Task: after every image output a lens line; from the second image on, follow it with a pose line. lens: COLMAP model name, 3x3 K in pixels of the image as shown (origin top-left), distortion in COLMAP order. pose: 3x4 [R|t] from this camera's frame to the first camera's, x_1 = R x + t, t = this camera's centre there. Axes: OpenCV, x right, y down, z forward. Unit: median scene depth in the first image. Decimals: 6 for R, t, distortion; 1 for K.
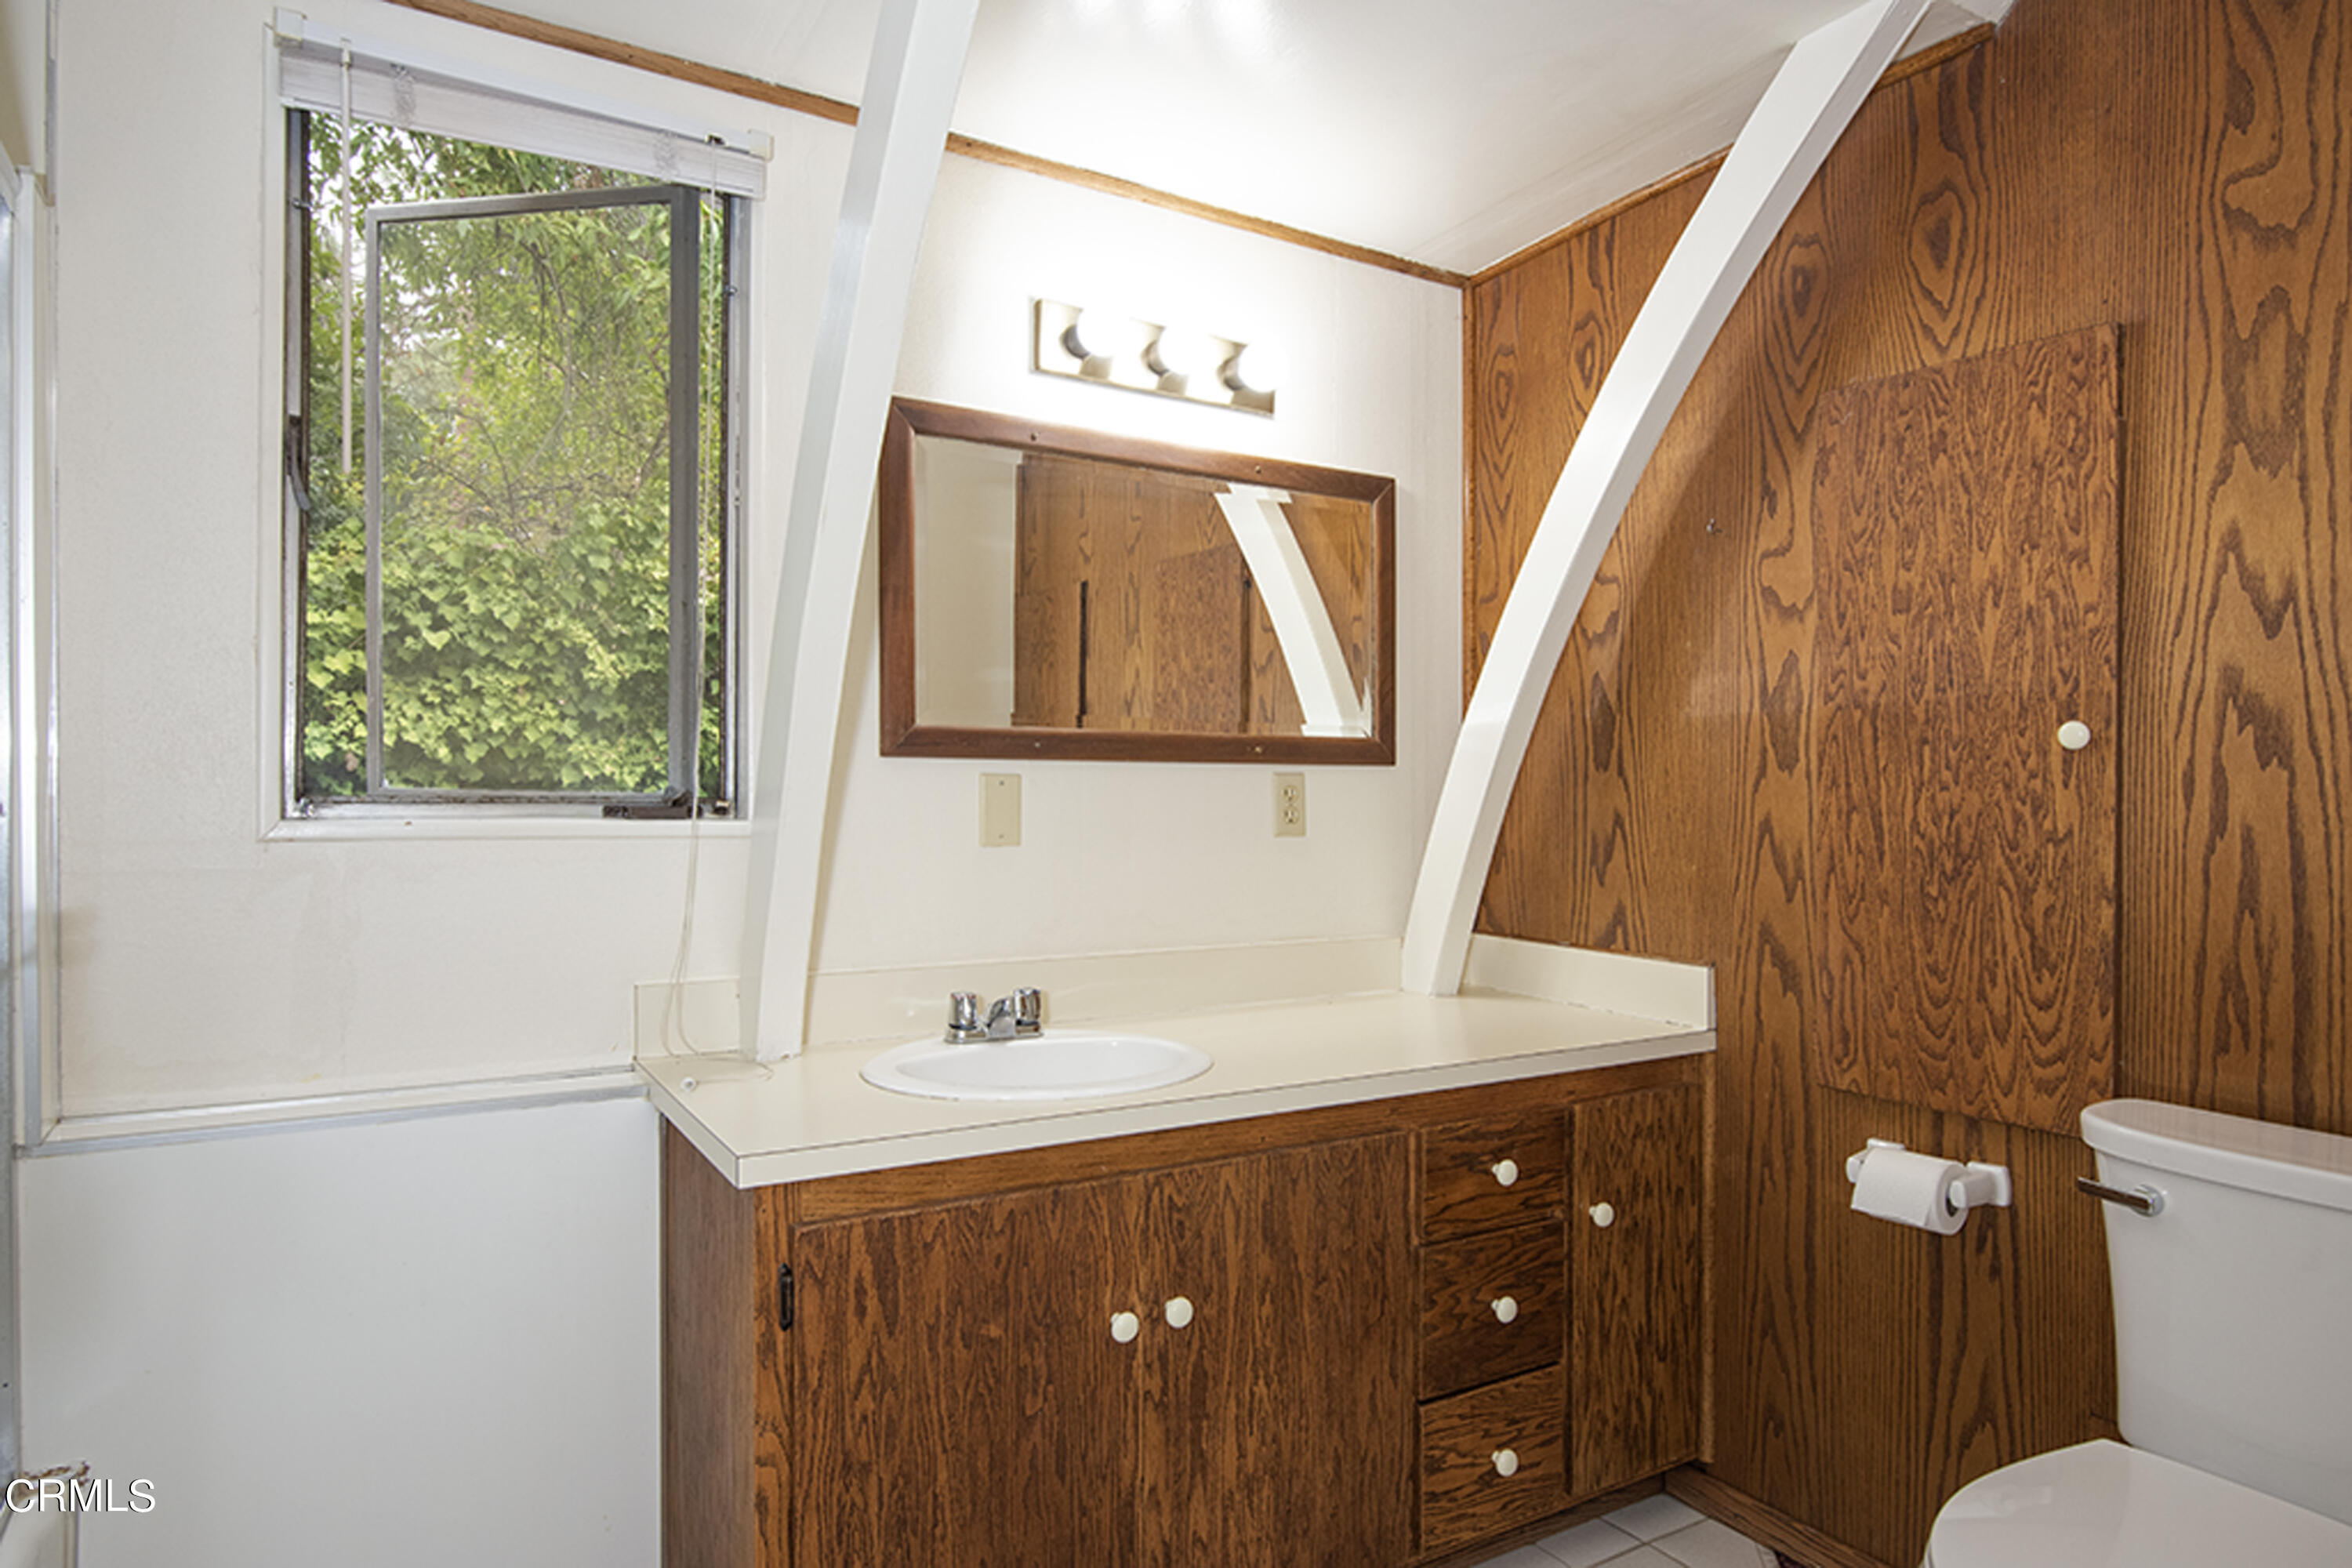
lens RADIAL K [[1393.9, 0, 1176.0], [0, 1393.9, 784.0], [0, 0, 1]] dist [-0.000313, -0.000951]
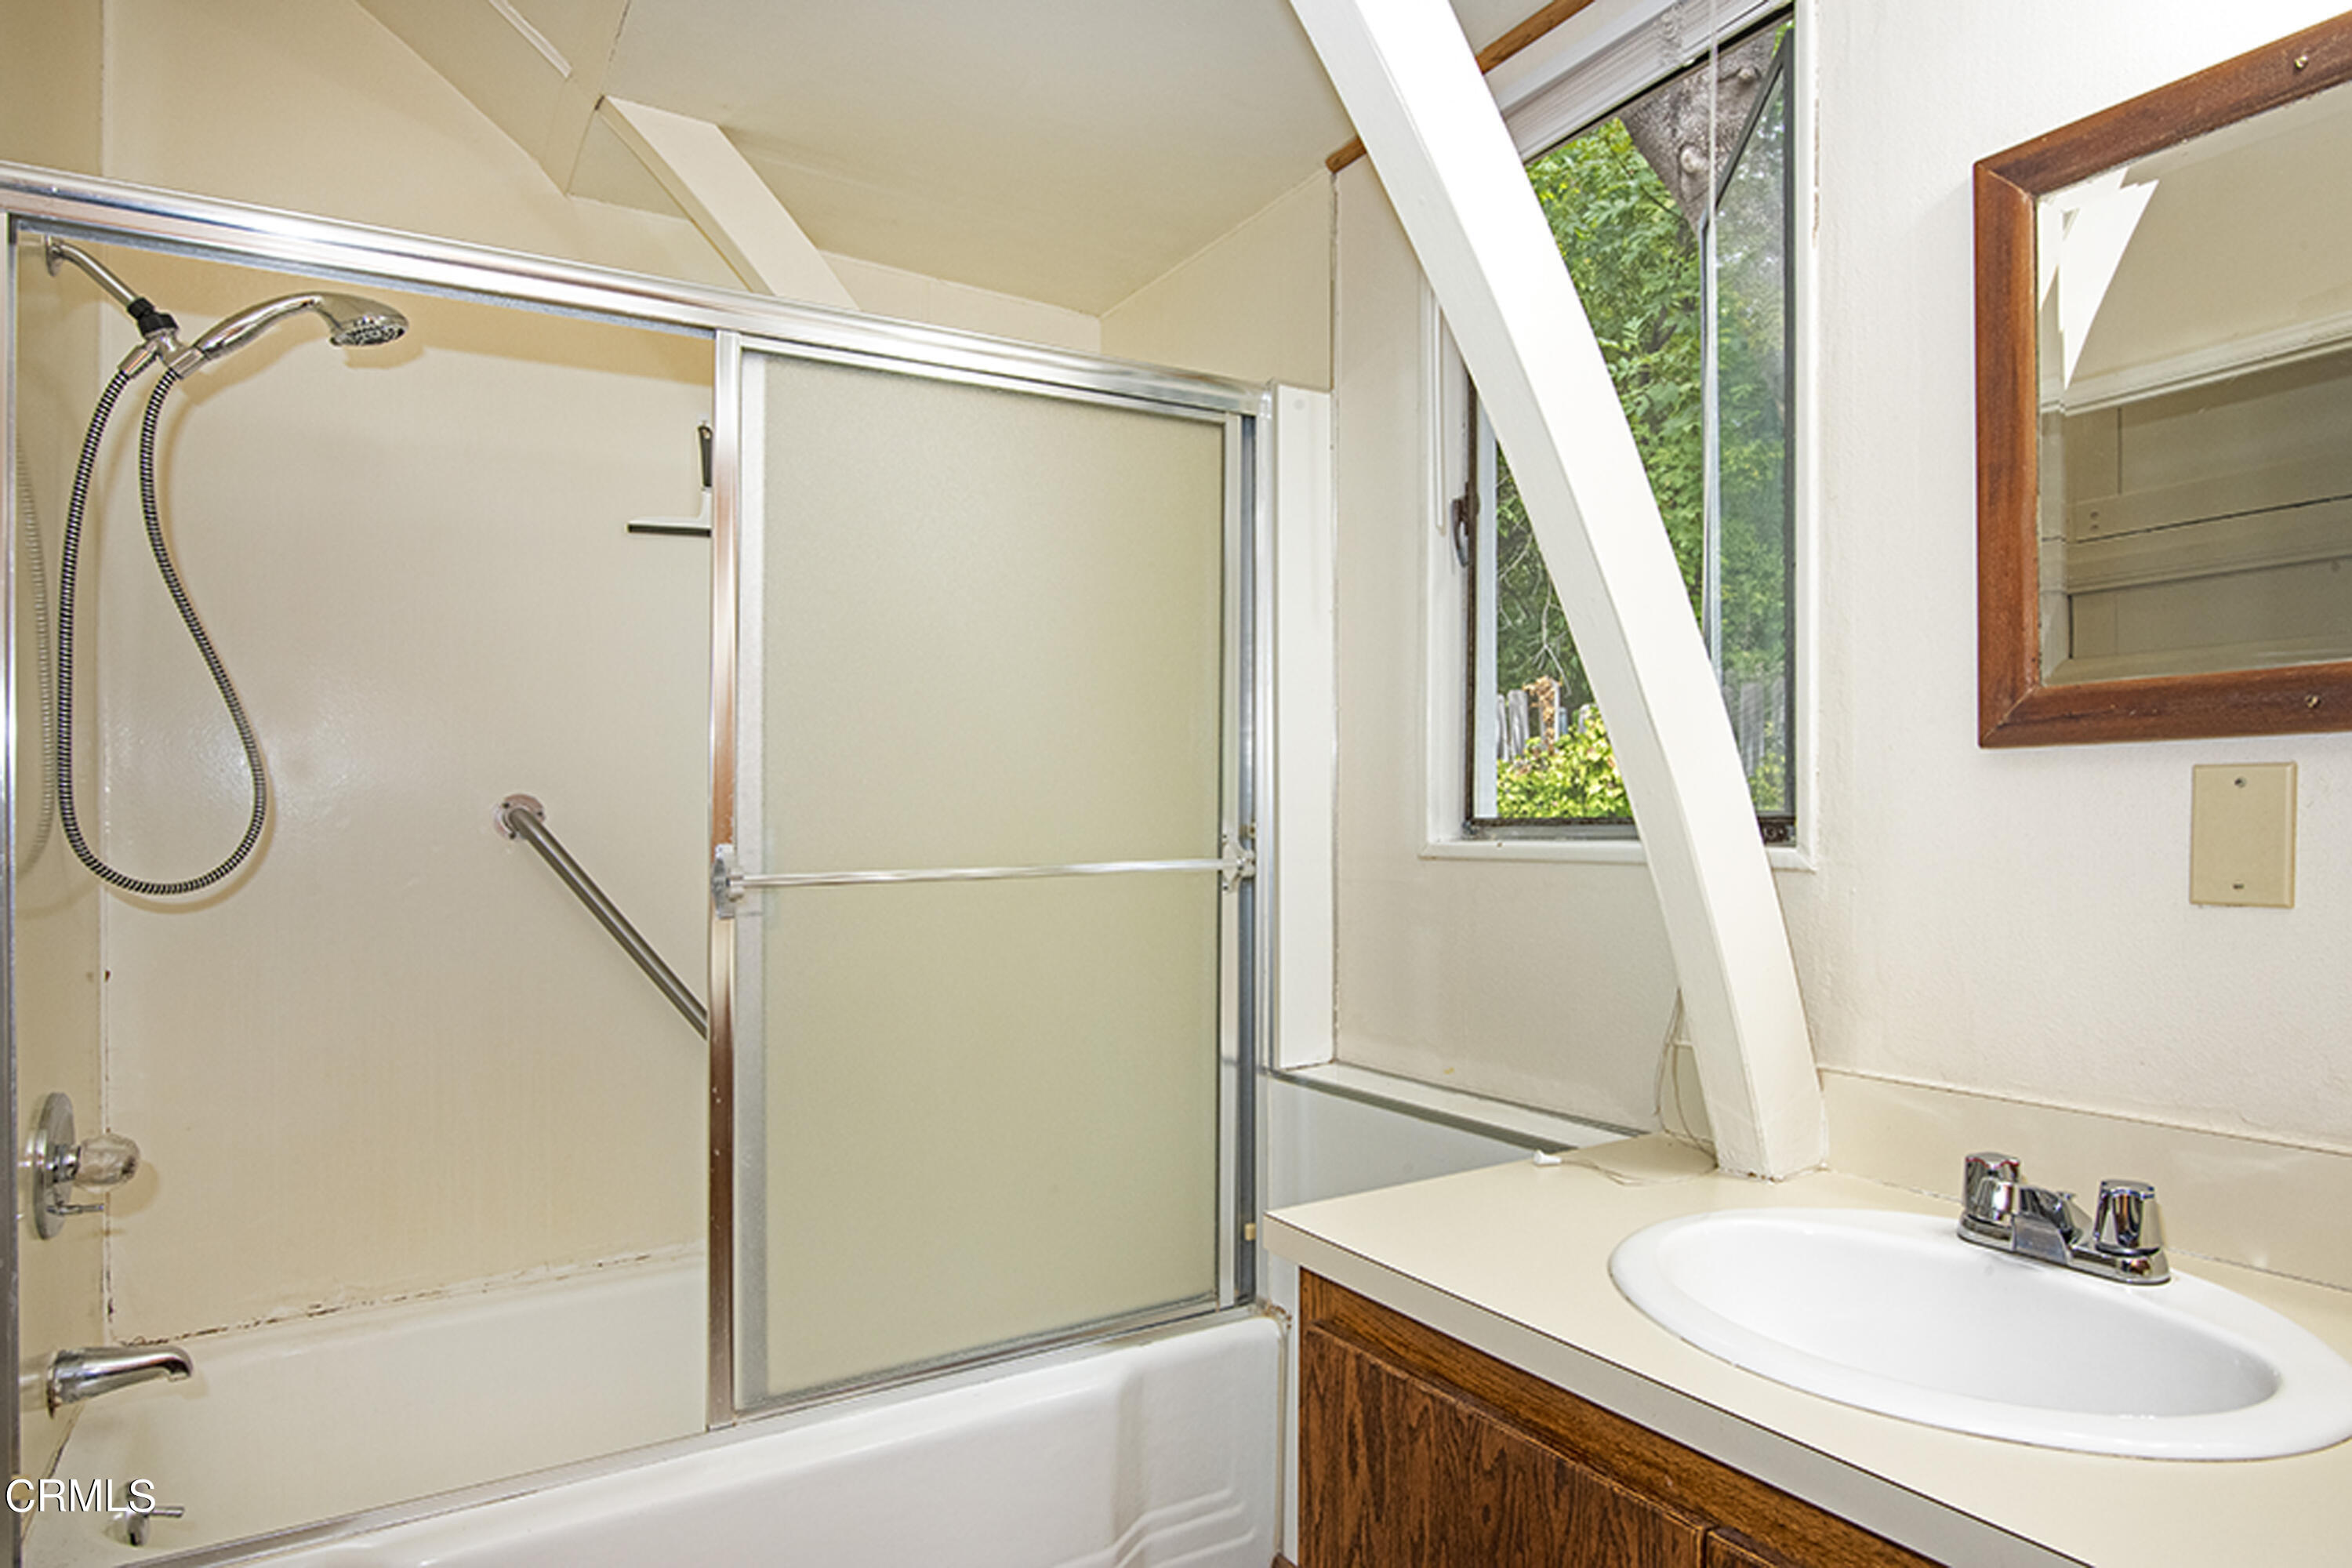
lens RADIAL K [[1393.9, 0, 1176.0], [0, 1393.9, 784.0], [0, 0, 1]] dist [-0.000313, -0.000951]
pose [[0.020569, -0.005578, -0.999773, 0.553432], [0.015114, 0.999872, -0.005268, -0.006355], [0.999674, -0.015002, 0.020651, 0.867319]]
